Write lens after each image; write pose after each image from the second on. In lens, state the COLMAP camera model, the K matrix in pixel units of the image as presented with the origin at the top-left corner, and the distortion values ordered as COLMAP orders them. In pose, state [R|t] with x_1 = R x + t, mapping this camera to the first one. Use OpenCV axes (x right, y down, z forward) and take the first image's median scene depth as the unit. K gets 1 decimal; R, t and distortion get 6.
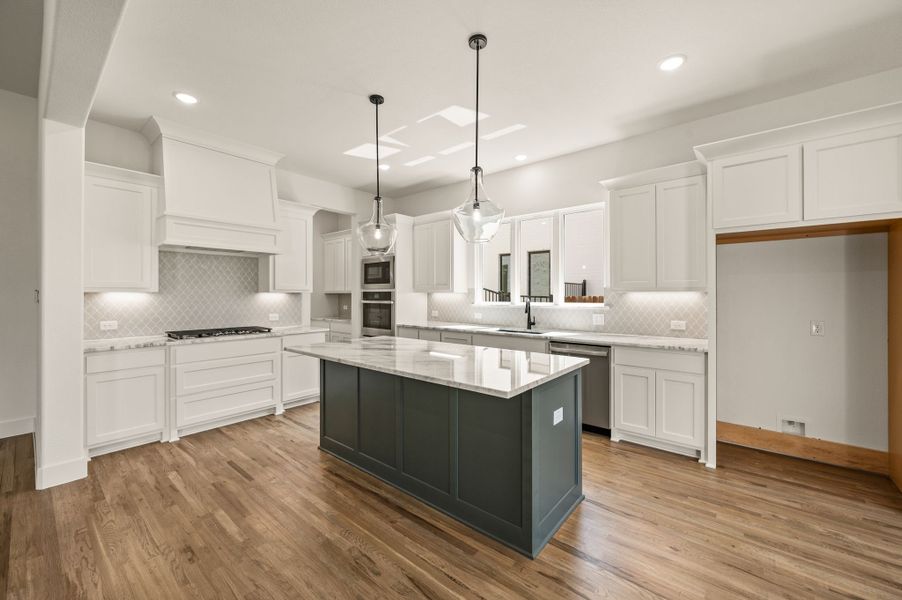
lens RADIAL K [[355.4, 0, 448.6], [0, 355.4, 294.7], [0, 0, 1]] dist [-0.001741, -0.000050]
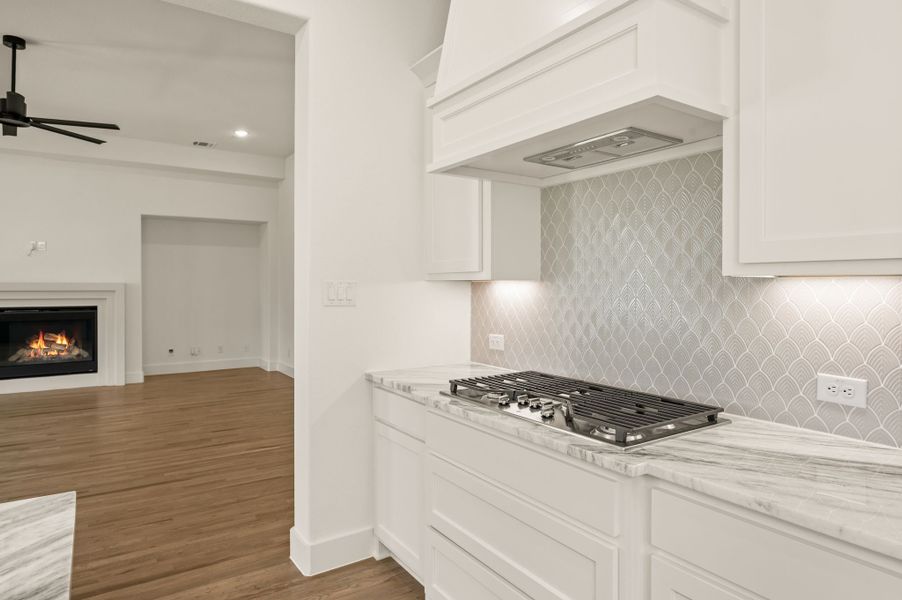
lens RADIAL K [[532.3, 0, 450.1], [0, 532.3, 289.1], [0, 0, 1]] dist [0.002001, 0.001135]
pose [[-0.279546, 0.011878, -0.960059, -0.147255], [0.002044, 0.999929, 0.011776, -0.004720], [0.960130, 0.001330, -0.279550, 1.153198]]
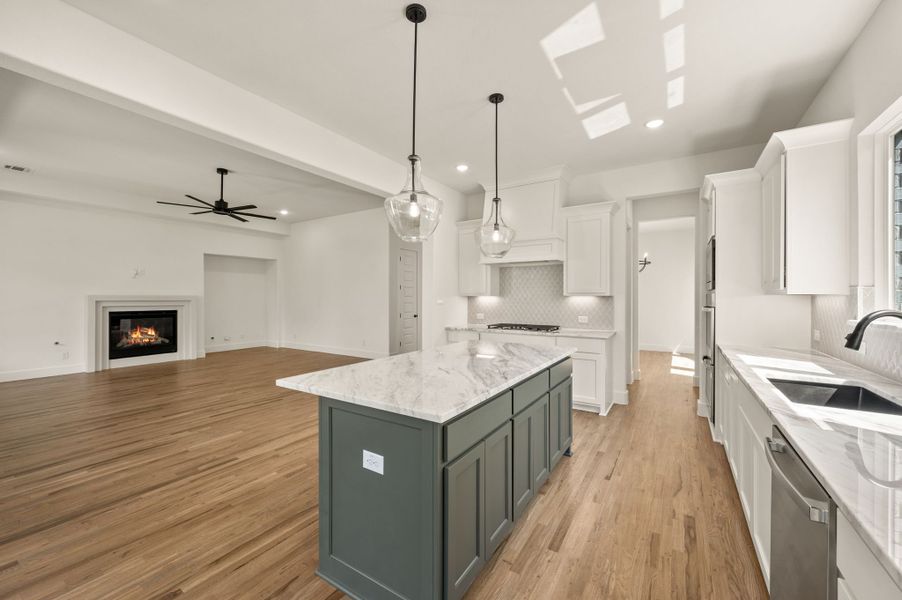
lens RADIAL K [[355.2, 0, 450.6], [0, 355.2, 297.2], [0, 0, 1]] dist [-0.001516, -0.000059]
pose [[0.127664, 0.002182, -0.991815, 0.649134], [-0.002234, 0.999996, 0.001912, -0.004009], [0.991815, 0.001972, 0.127668, 0.649682]]
